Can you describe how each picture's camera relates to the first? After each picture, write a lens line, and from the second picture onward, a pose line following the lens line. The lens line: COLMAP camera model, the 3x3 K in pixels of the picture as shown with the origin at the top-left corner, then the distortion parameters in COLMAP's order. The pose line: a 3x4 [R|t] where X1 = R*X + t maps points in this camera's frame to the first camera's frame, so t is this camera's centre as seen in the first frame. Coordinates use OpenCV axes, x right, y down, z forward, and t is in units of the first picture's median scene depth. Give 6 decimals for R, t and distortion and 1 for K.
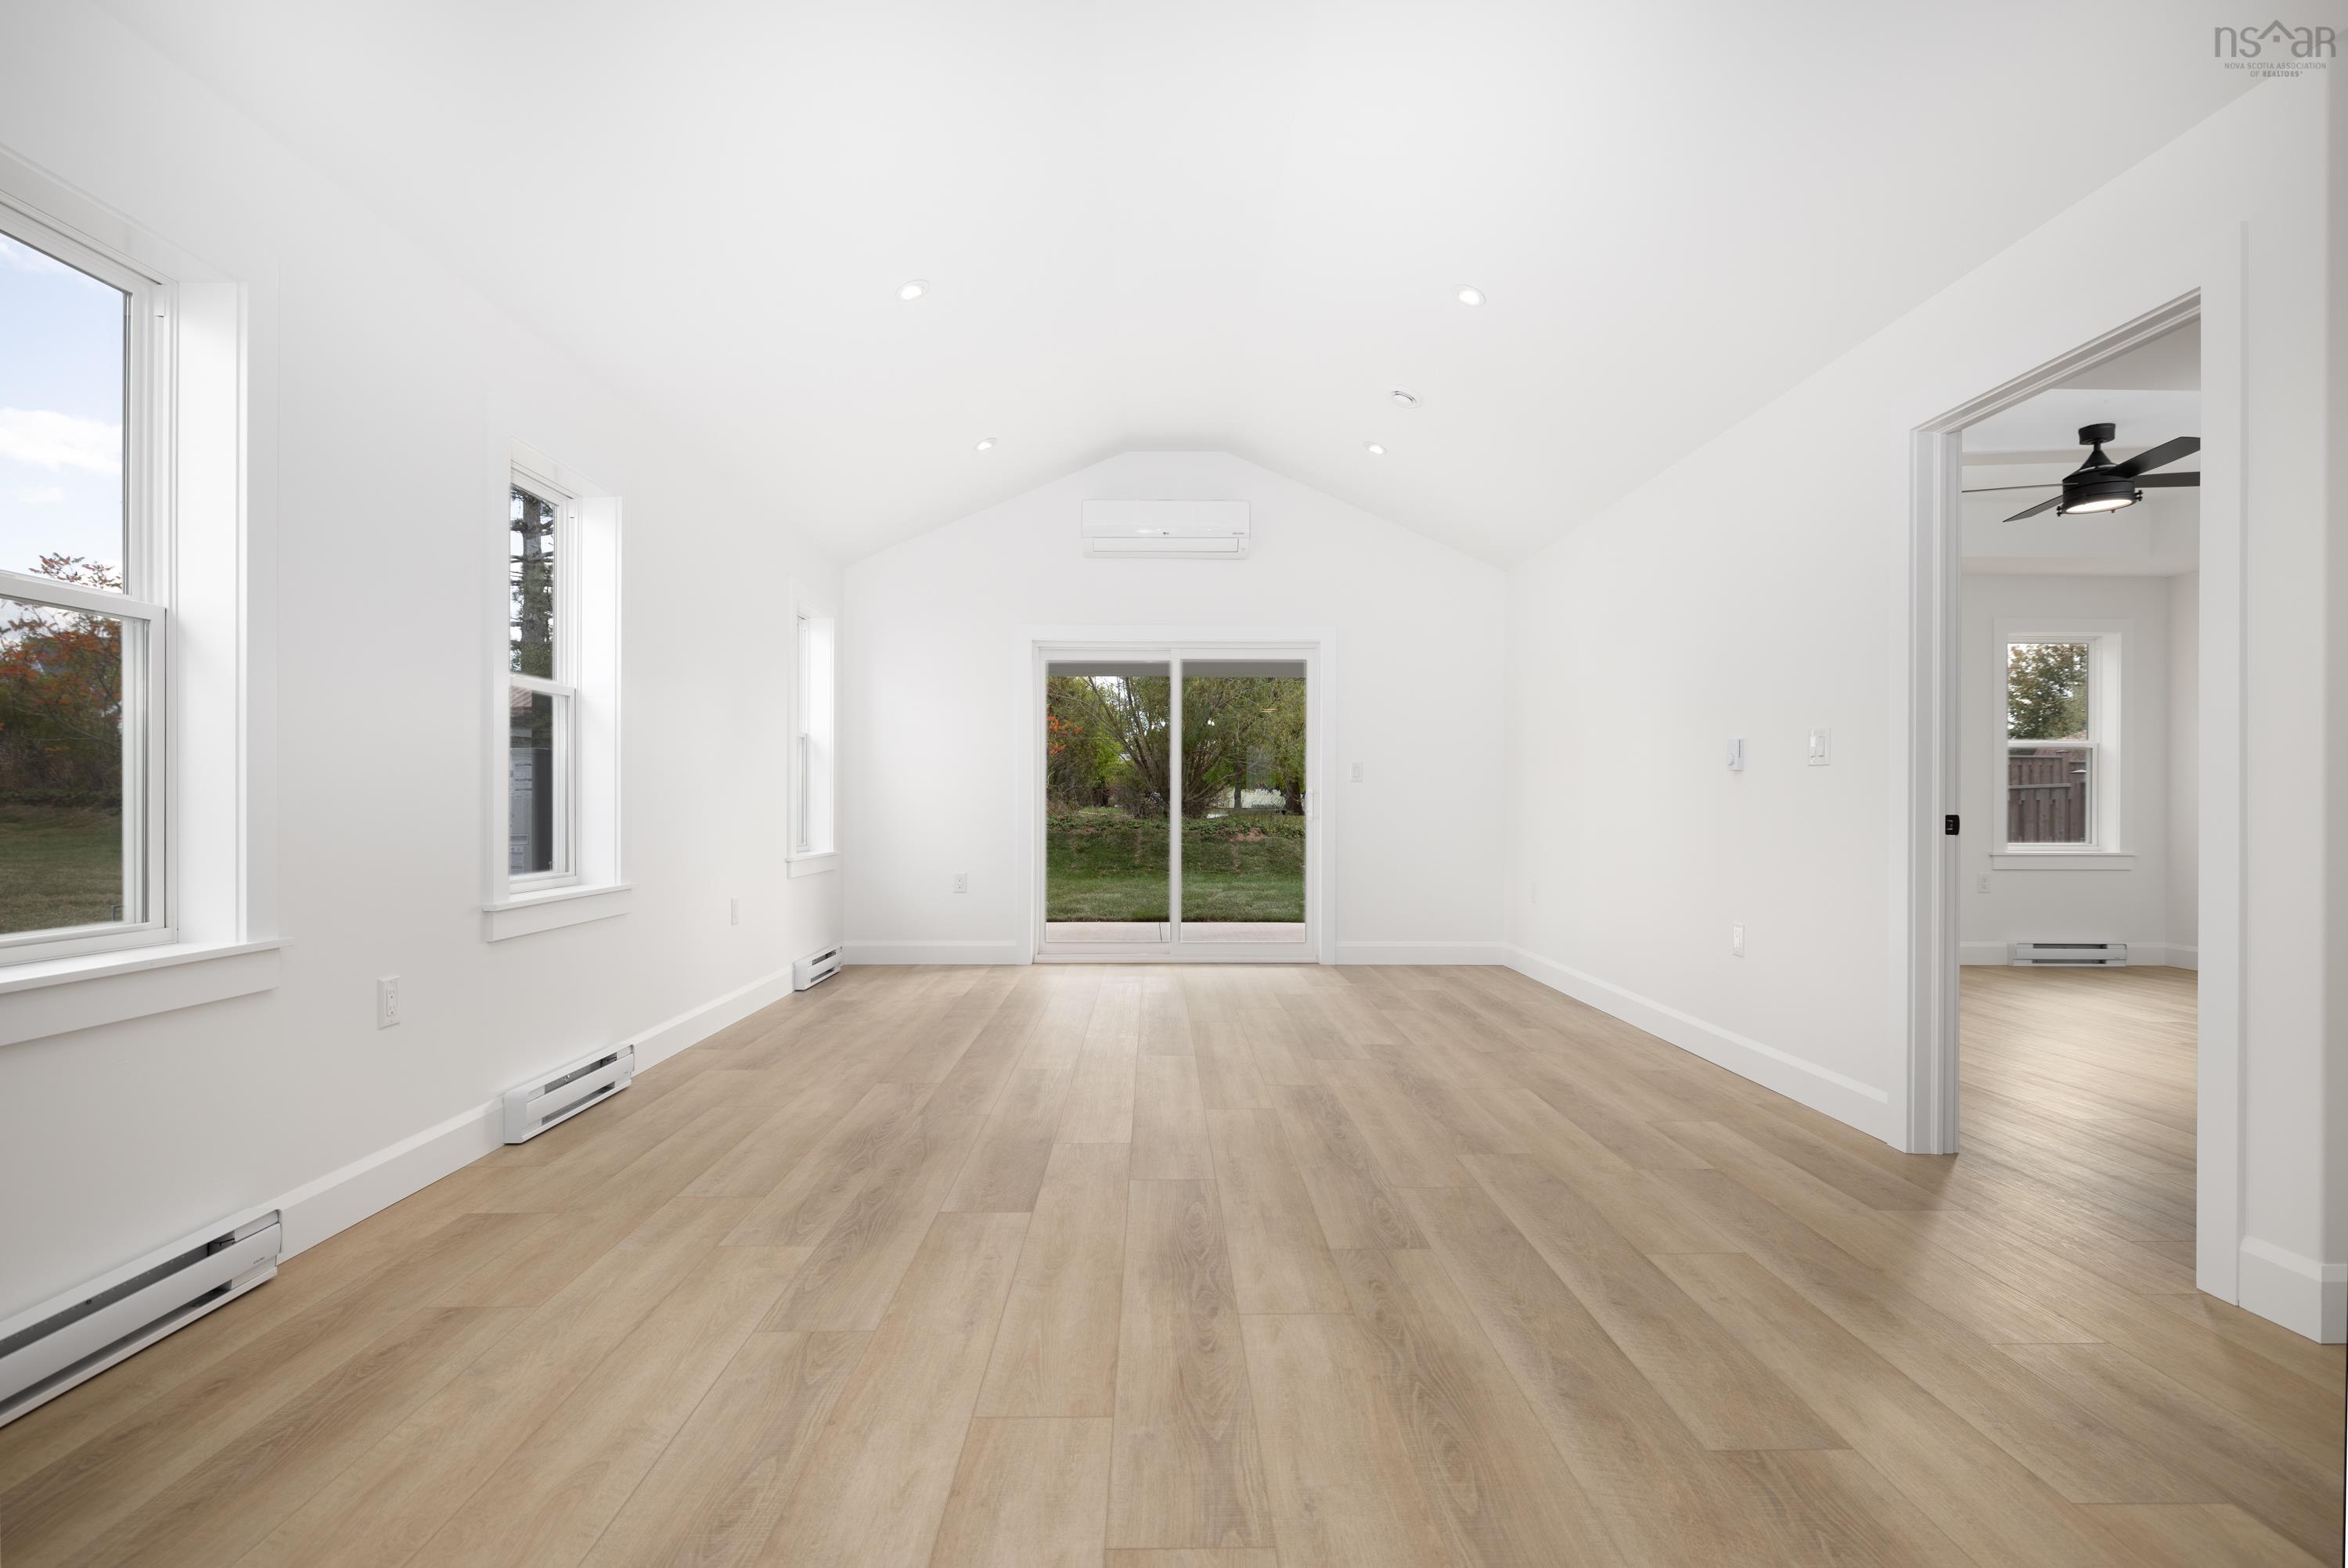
lens RADIAL K [[1182.5, 0, 1172.8], [0, 1182.5, 816.5], [0, 0, 1]] dist [-0.000186, 0.000415]
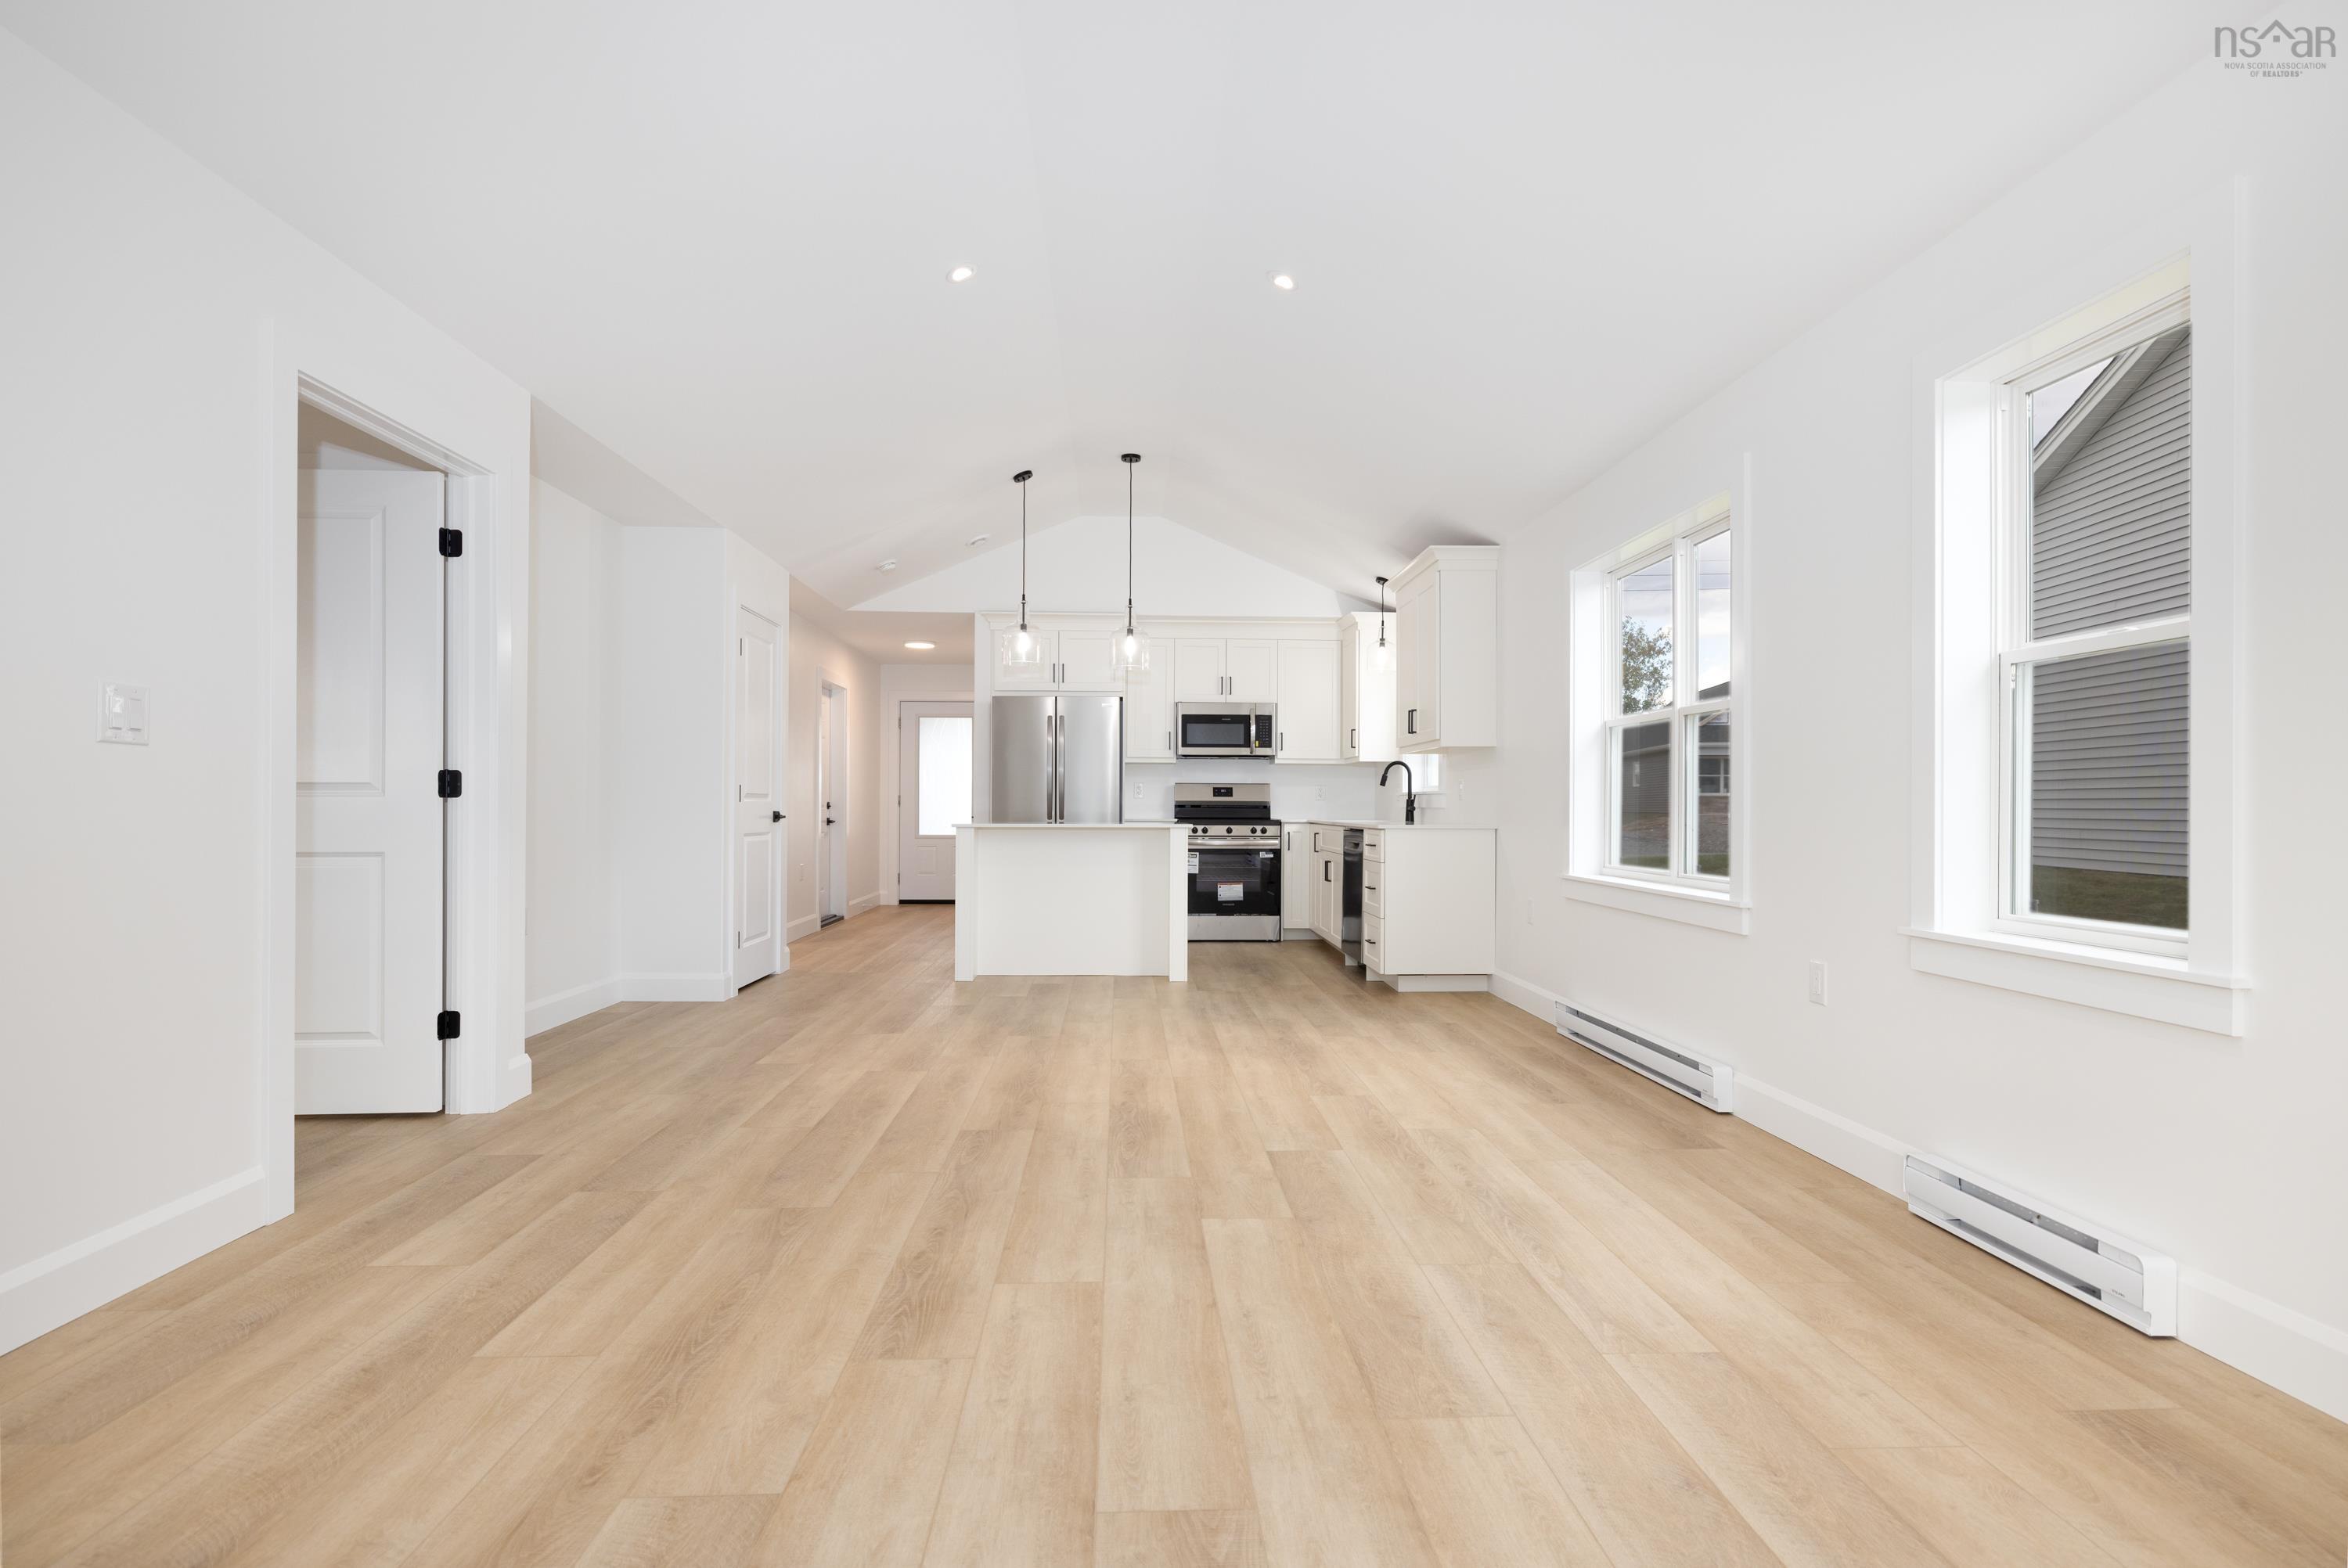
lens RADIAL K [[1179.1, 0, 1174.0], [0, 1179.1, 784.0], [0, 0, 1]] dist [-0.000407, 0.000104]
pose [[-0.999568, -0.007290, -0.028462, 0.009878], [-0.007119, 0.999956, -0.006106, -0.025715], [0.028505, -0.005900, -0.999576, 1.926199]]
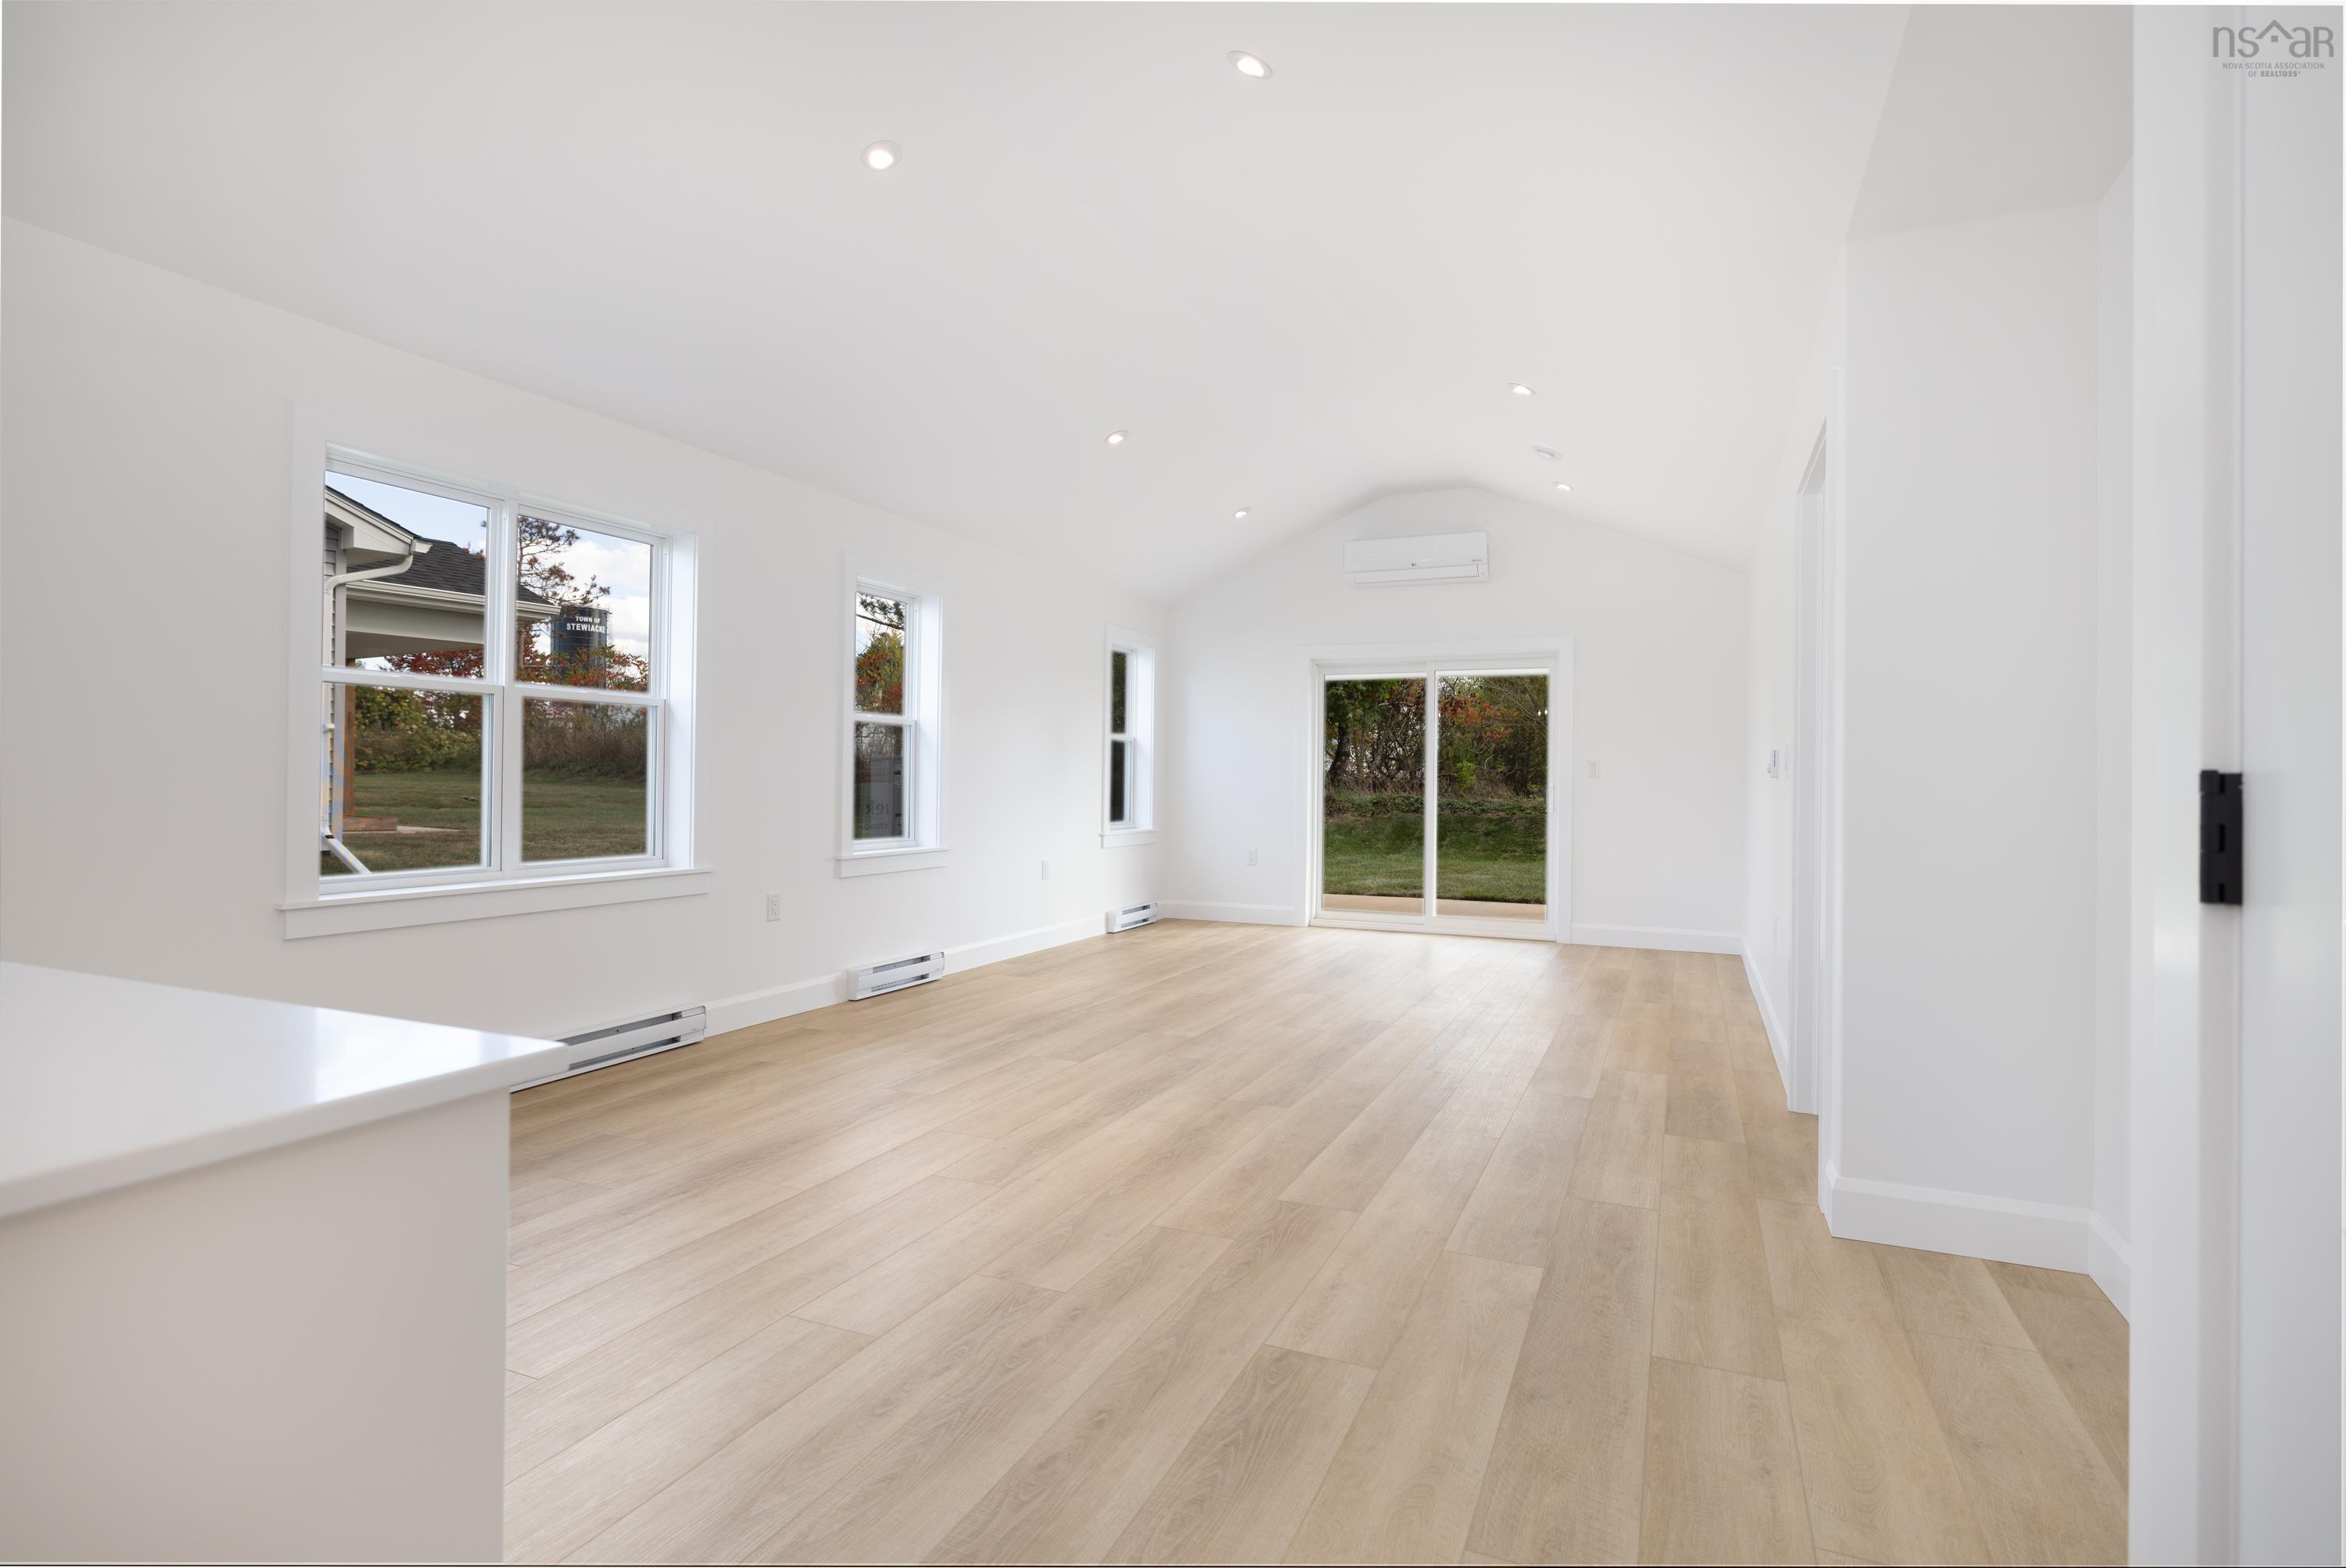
lens RADIAL K [[1178.3, 0, 1173.0], [0, 1178.3, 784.0], [0, 0, 1]] dist [-0.000407, 0.000104]
pose [[0.906308, 0.010153, -0.422496, 0.570691], [-0.014224, 0.999878, -0.006486, -0.023465], [0.422378, 0.011888, 0.906342, -0.329051]]
